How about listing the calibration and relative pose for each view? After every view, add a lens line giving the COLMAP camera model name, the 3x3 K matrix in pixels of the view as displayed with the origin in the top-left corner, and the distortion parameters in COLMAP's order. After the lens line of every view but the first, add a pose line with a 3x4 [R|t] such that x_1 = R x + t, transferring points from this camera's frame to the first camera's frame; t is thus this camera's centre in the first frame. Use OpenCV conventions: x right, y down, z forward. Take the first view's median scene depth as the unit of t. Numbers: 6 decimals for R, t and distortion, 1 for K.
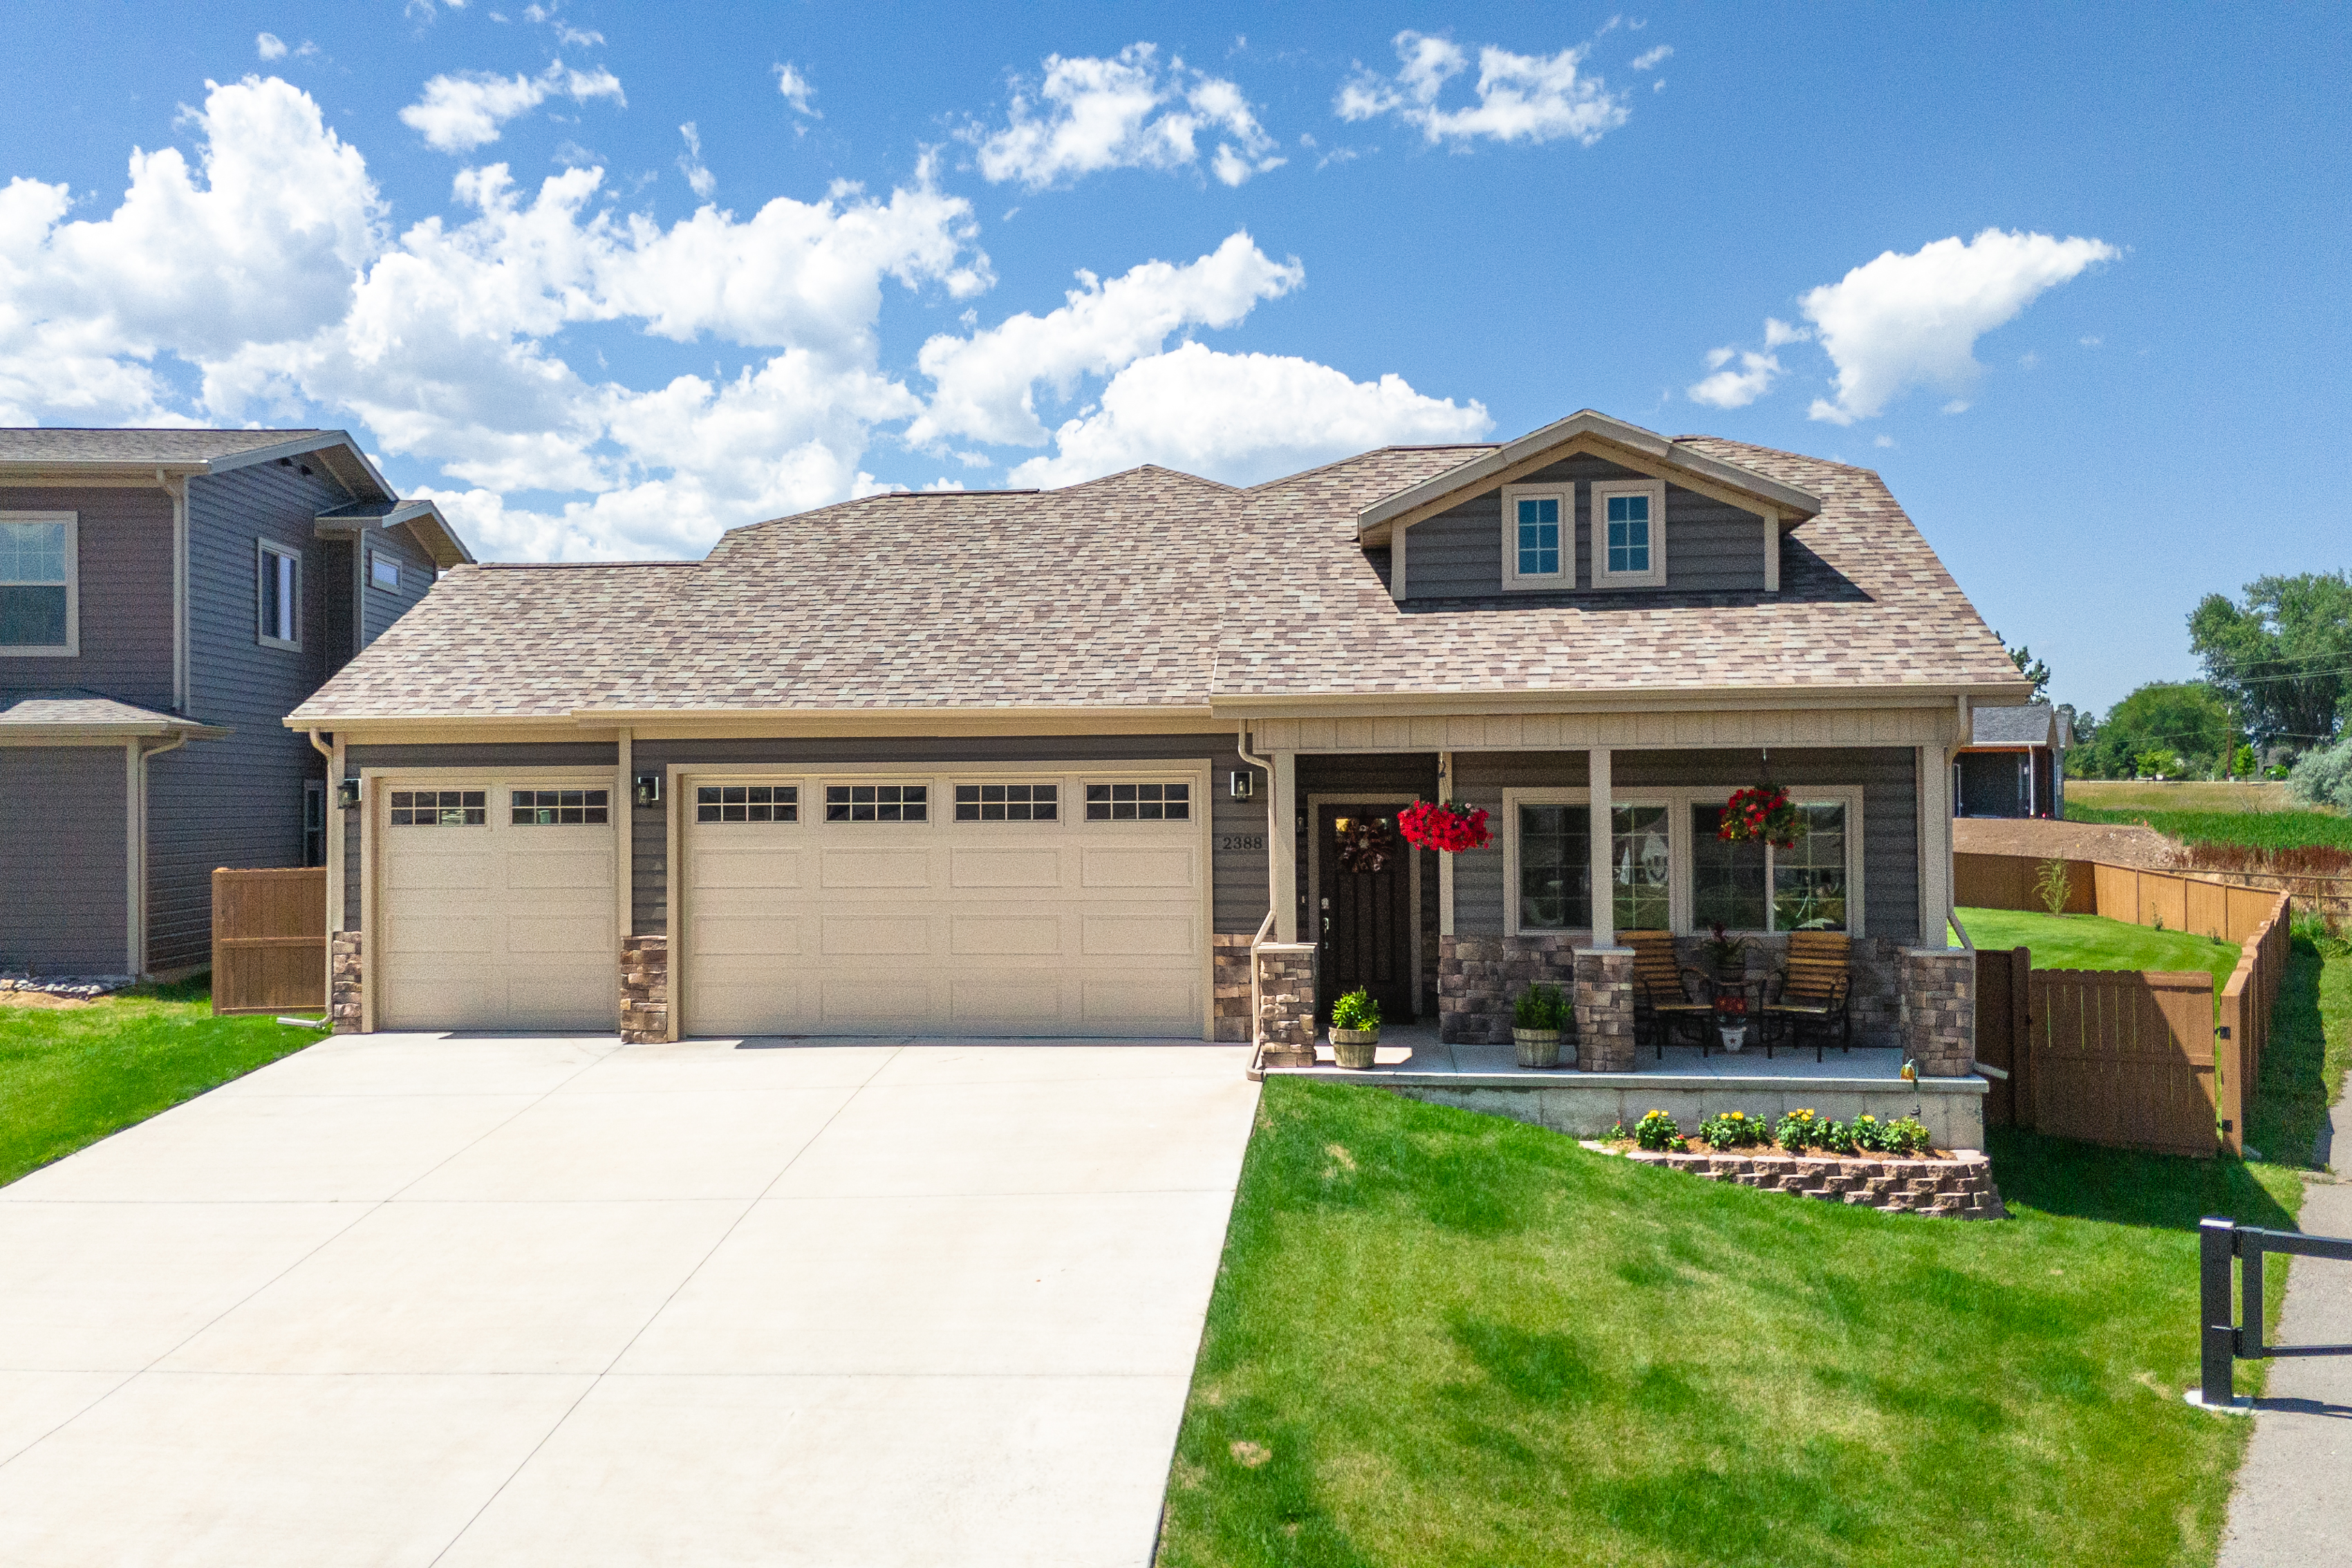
lens RADIAL K [[2044.4, 0, 1131.3], [0, 2044.4, 779.2], [0, 0, 1]] dist [0.077542, -0.037485]
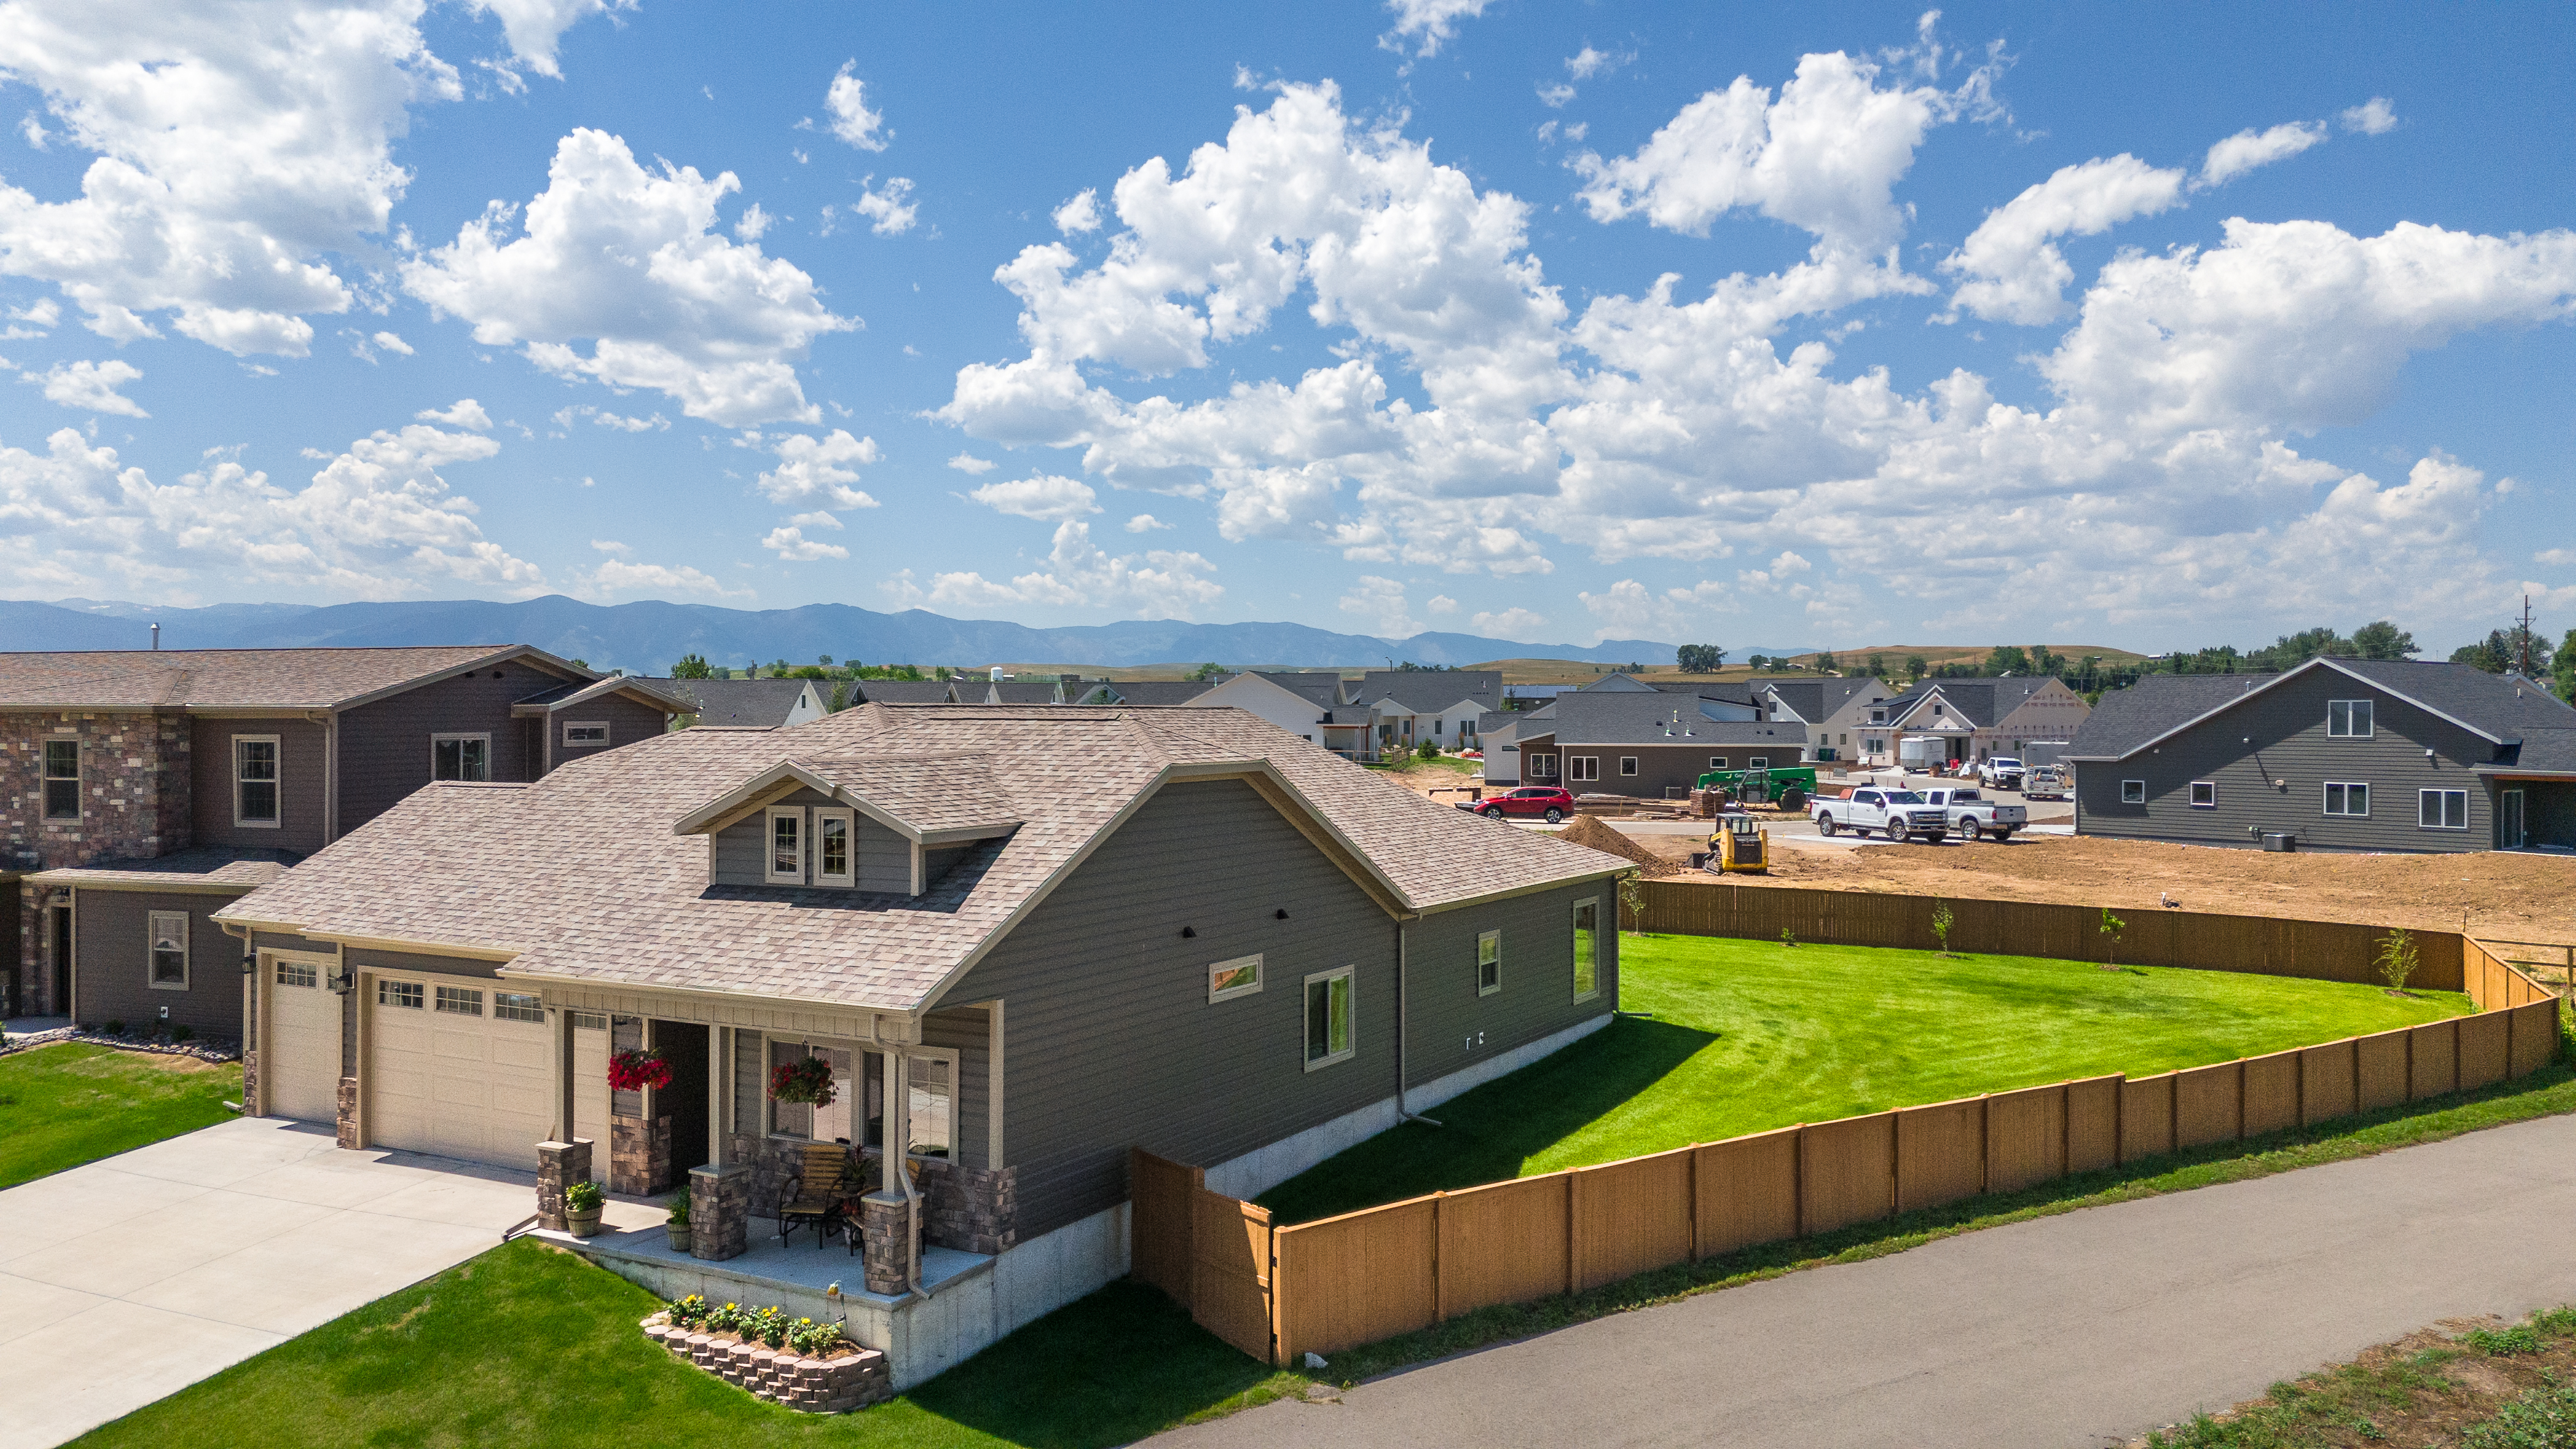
lens RADIAL K [[1869.1, 0, 1280.4], [0, 1869.1, 749.1], [0, 0, 1]] dist [0.050930, -0.000312]
pose [[0.924524, 0.014399, -0.380852, 0.978266], [-0.003584, 0.999570, 0.029091, -0.220138], [0.381107, -0.025530, 0.924178, -0.019607]]
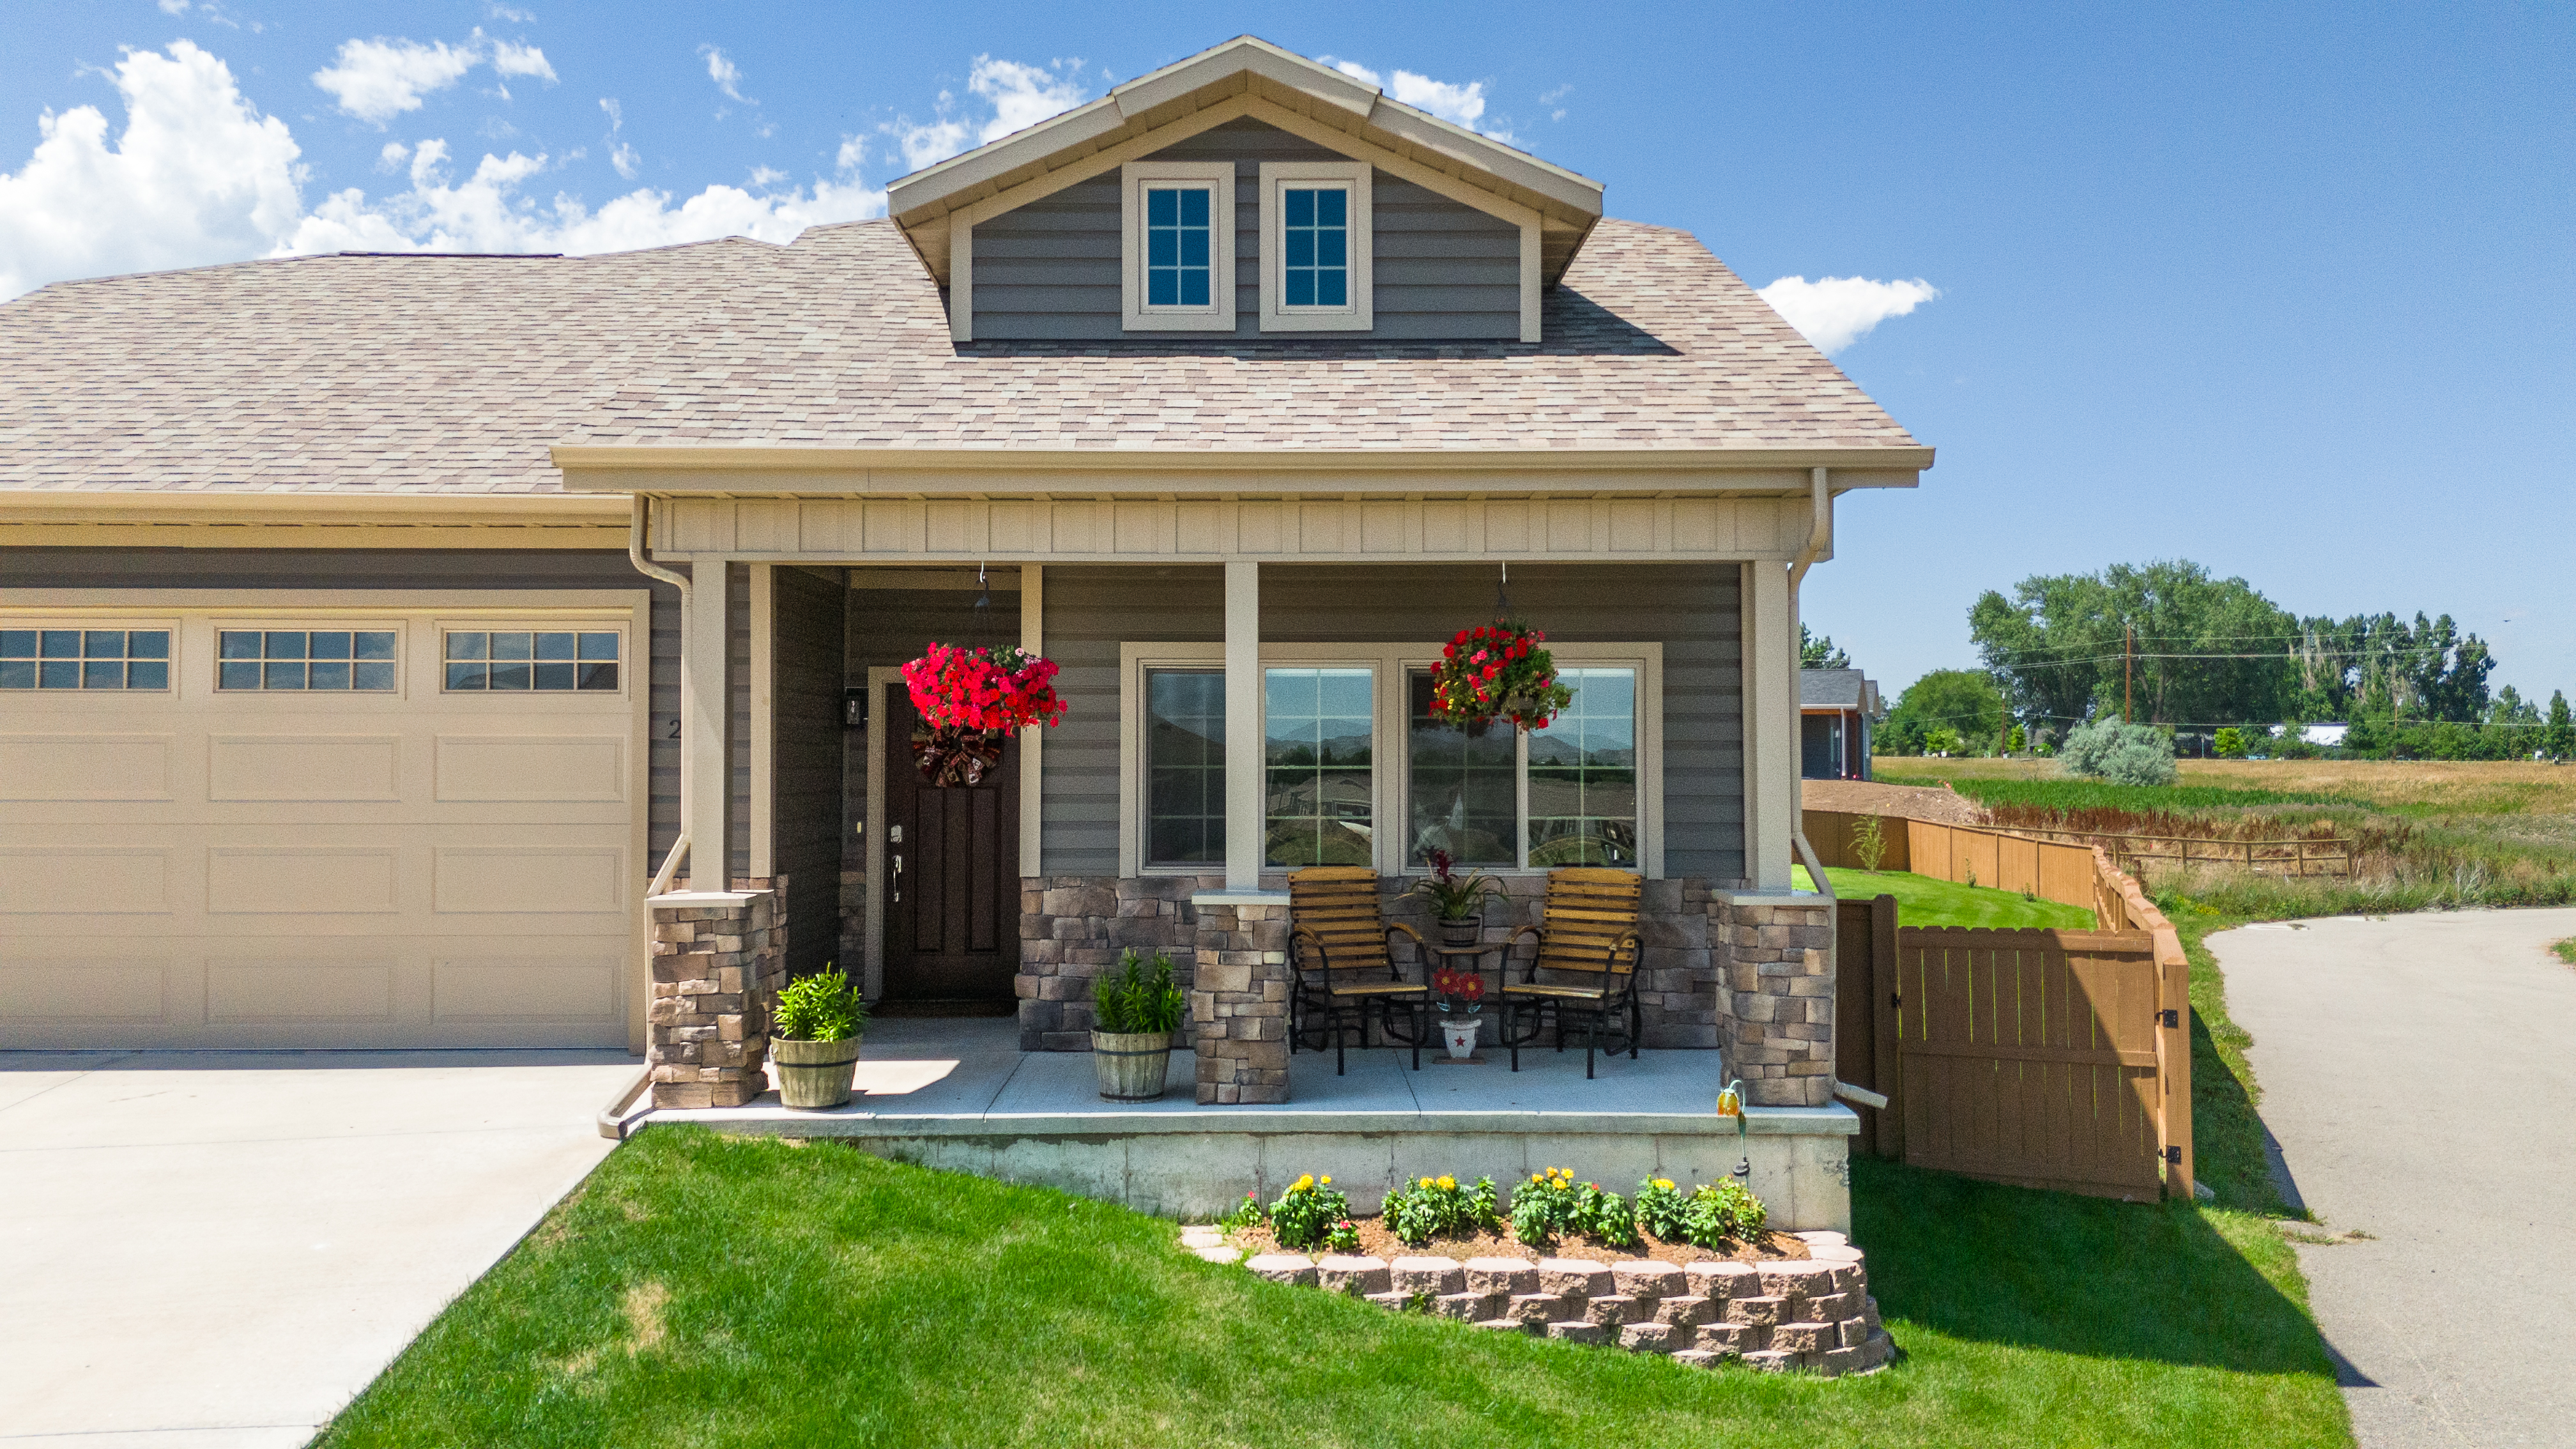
lens RADIAL K [[1888.8, 0, 1274.5], [0, 1888.8, 720.0], [0, 0, 1]] dist [0.119760, -0.118885]
pose [[0.992114, 0.010130, 0.124932, 0.156755], [-0.007886, 0.999799, -0.018441, 0.038694], [-0.125093, 0.017310, 0.991994, 0.417718]]
